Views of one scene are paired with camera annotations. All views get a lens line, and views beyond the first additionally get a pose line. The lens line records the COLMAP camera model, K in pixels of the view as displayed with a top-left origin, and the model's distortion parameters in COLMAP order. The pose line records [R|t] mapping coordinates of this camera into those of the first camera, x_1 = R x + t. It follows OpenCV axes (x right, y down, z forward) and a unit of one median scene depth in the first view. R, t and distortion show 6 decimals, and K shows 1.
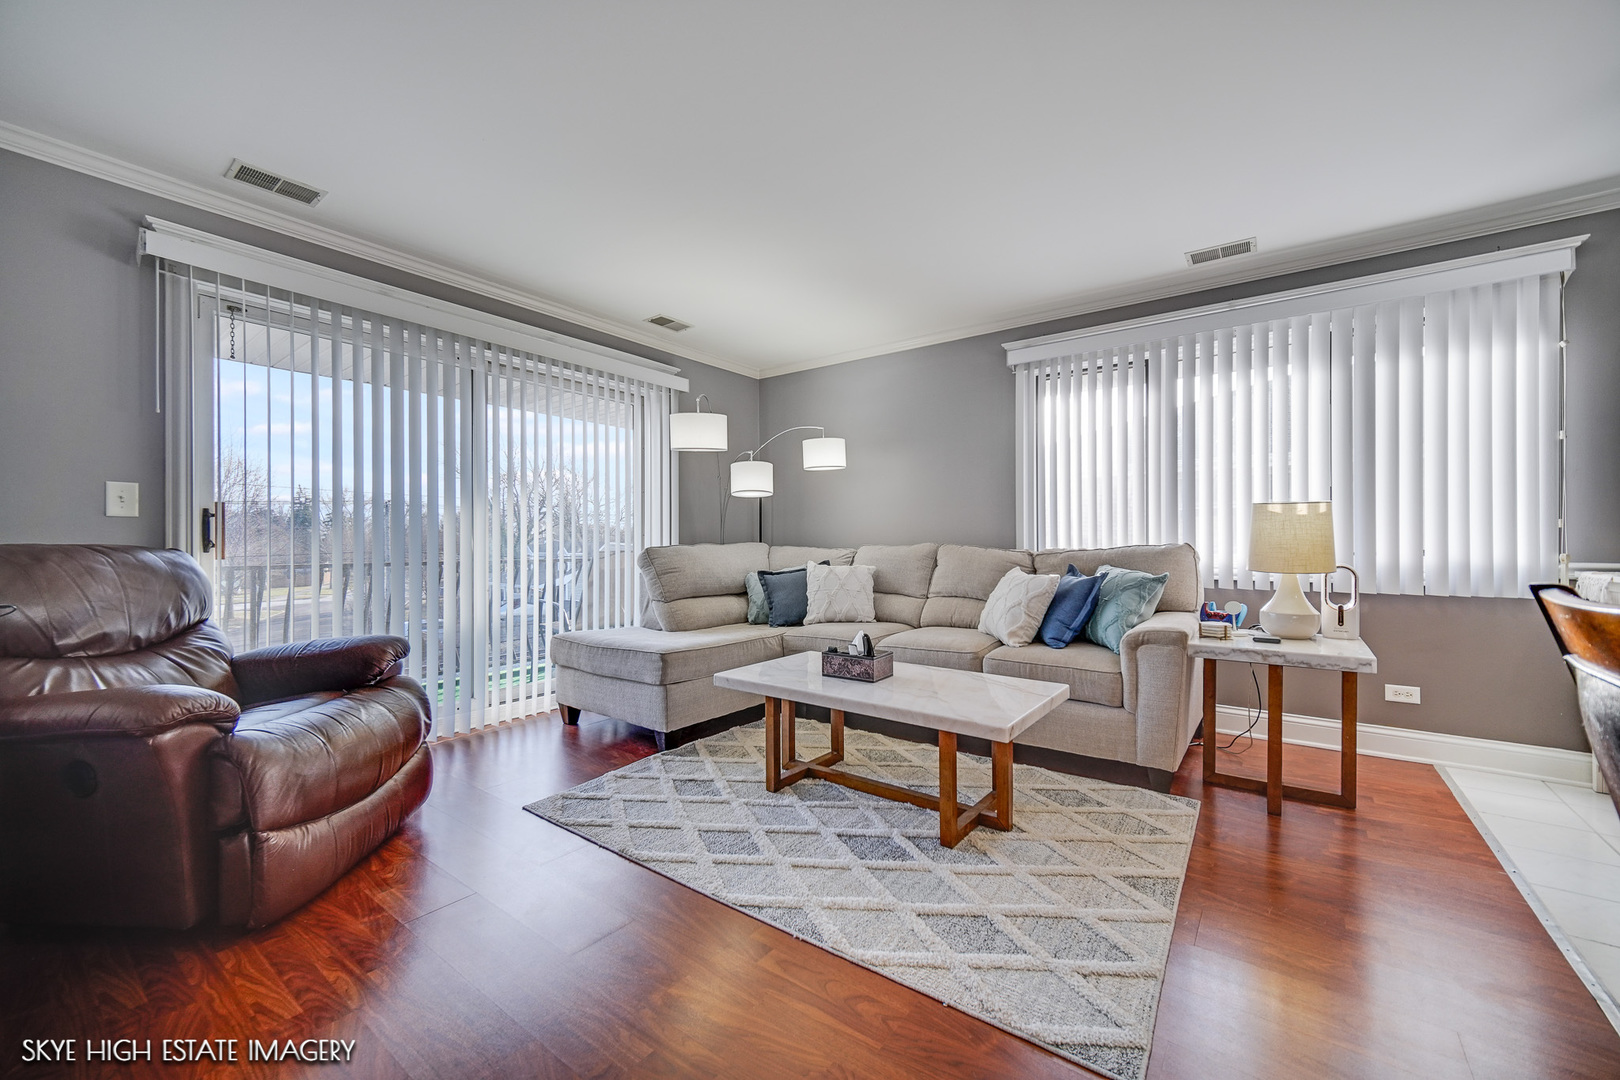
lens RADIAL K [[640.0, 0, 802.4], [0, 640.0, 540.3], [0, 0, 1]] dist [0.002140, -0.000008]
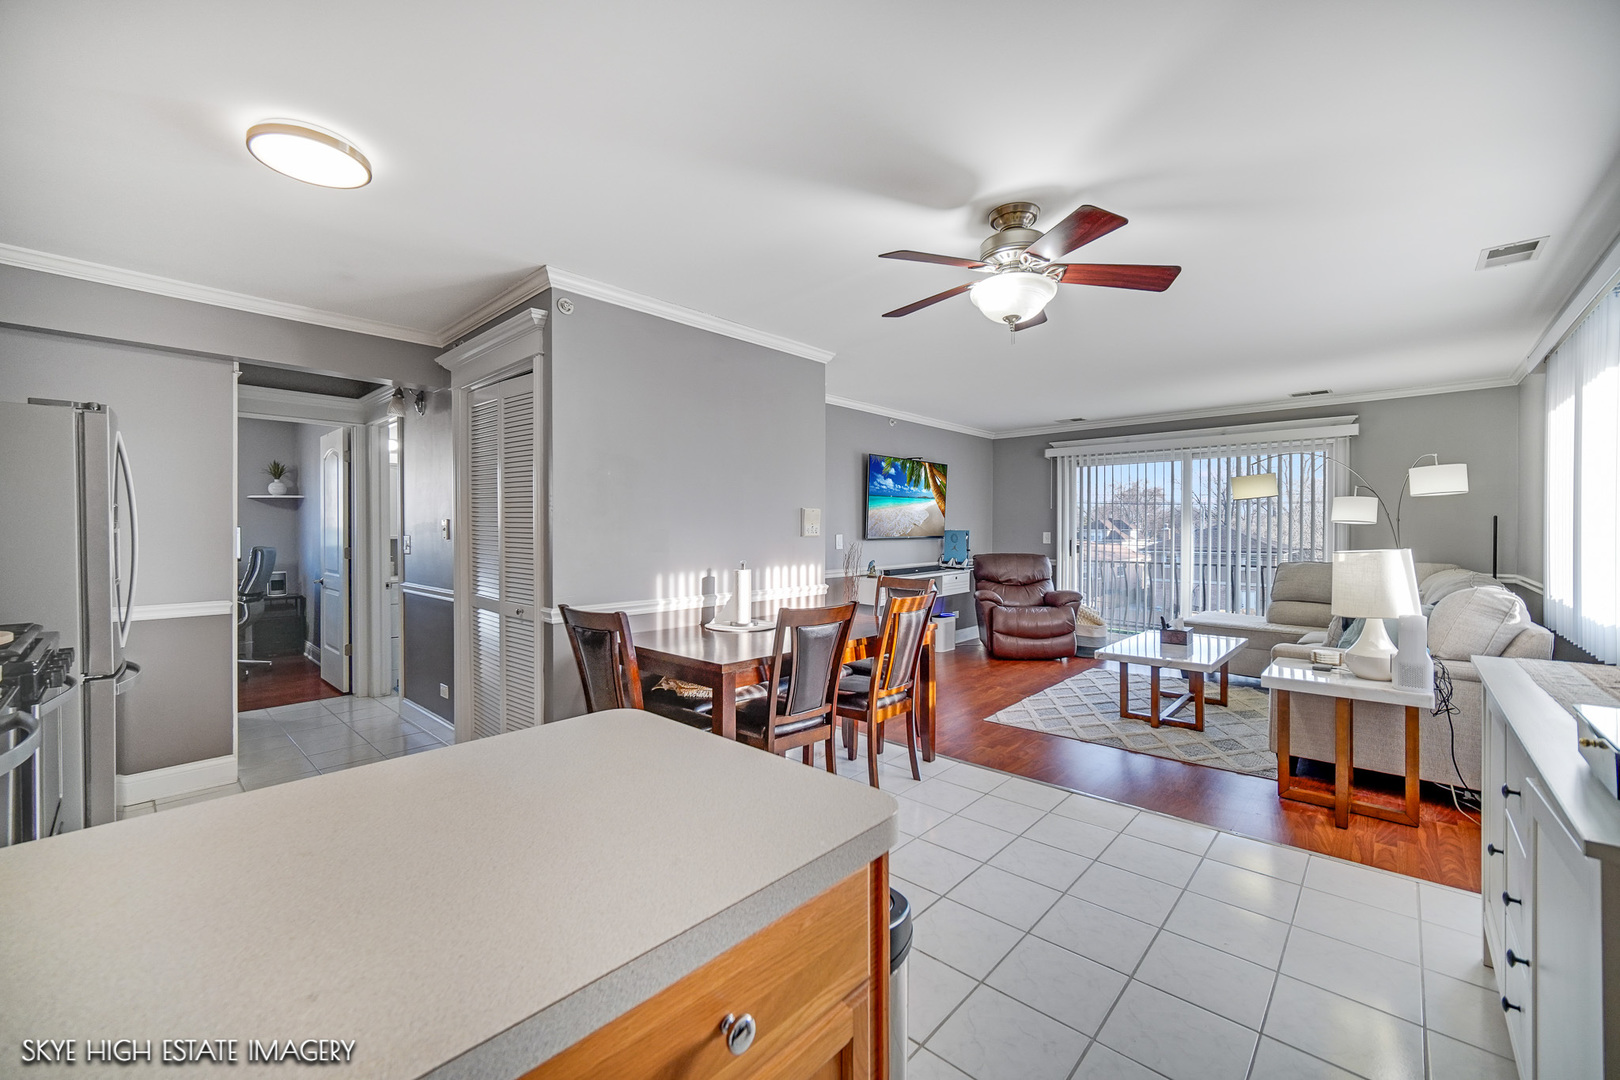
lens RADIAL K [[640.0, 0, 811.3], [0, 640.0, 537.1], [0, 0, 1]] dist [0.002140, -0.000008]
pose [[-0.095640, 0.012654, -0.995336, 1.496612], [0.003459, 0.999917, 0.012380, -0.079699], [0.995410, -0.002258, -0.095676, 0.126477]]
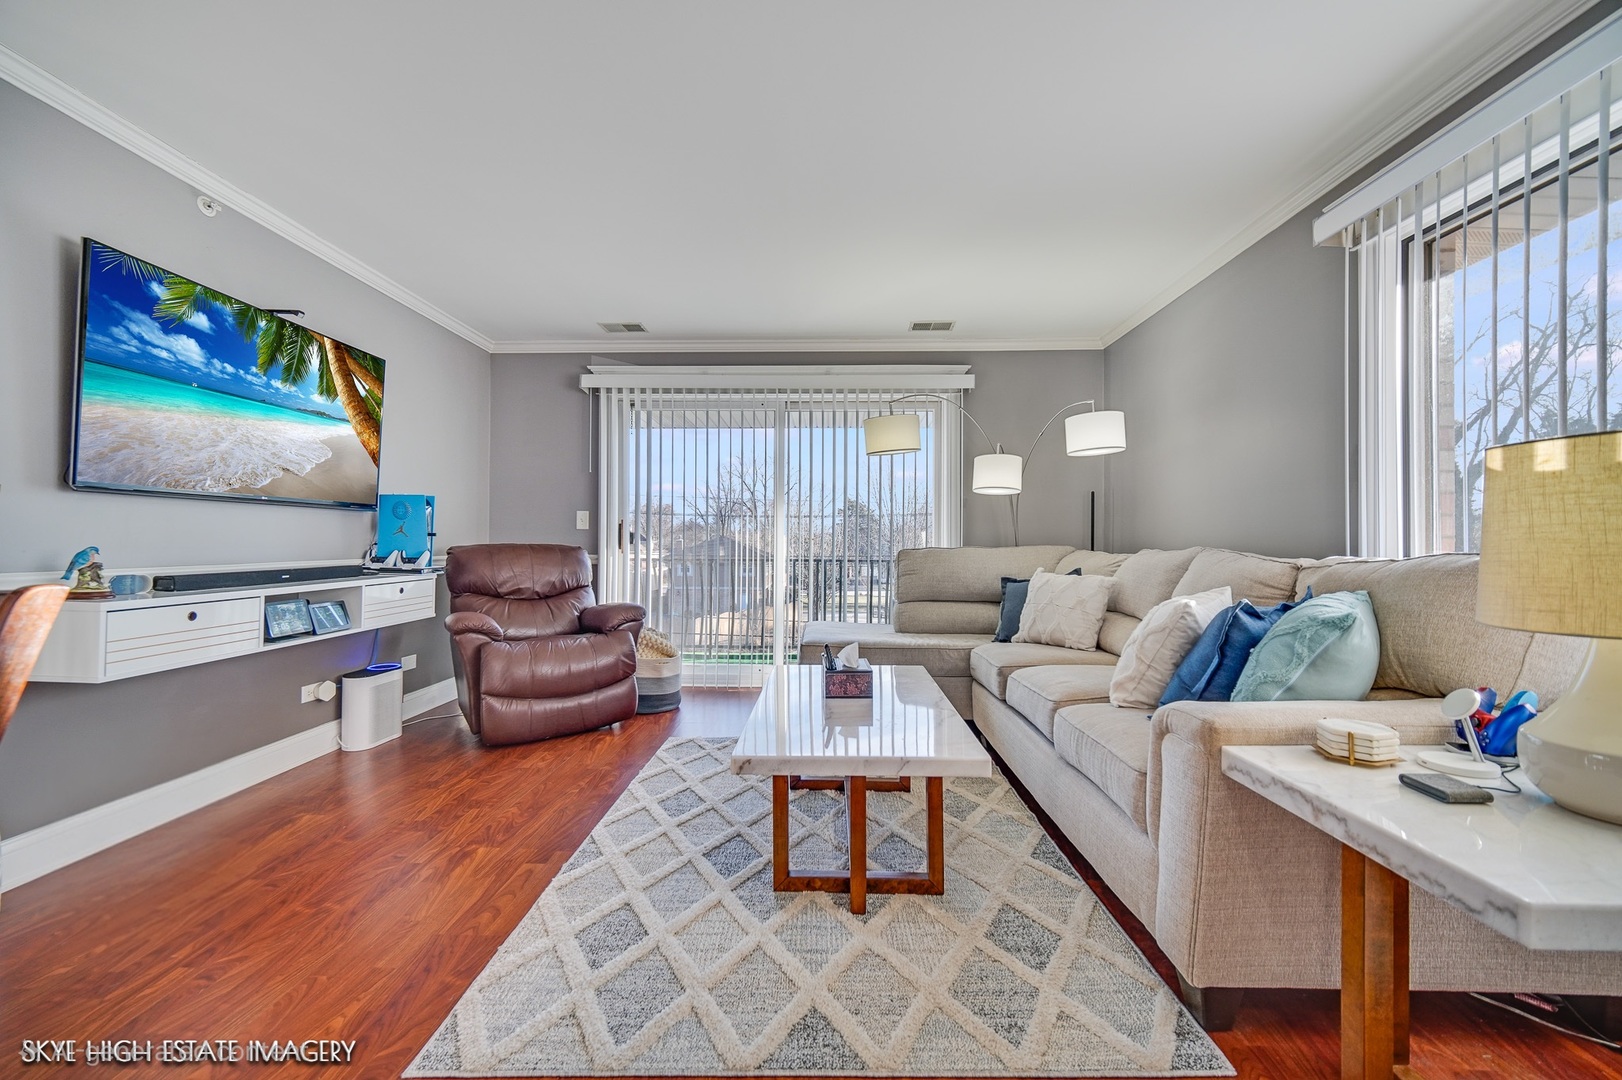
lens RADIAL K [[640.8, 0, 808.9], [0, 640.8, 536.8], [0, 0, 1]] dist [0.002140, -0.000008]
pose [[0.579337, -0.005810, -0.815068, 0.609763], [-0.002638, 0.999956, -0.009003, 0.000702], [0.815084, 0.007366, 0.579296, 0.326078]]
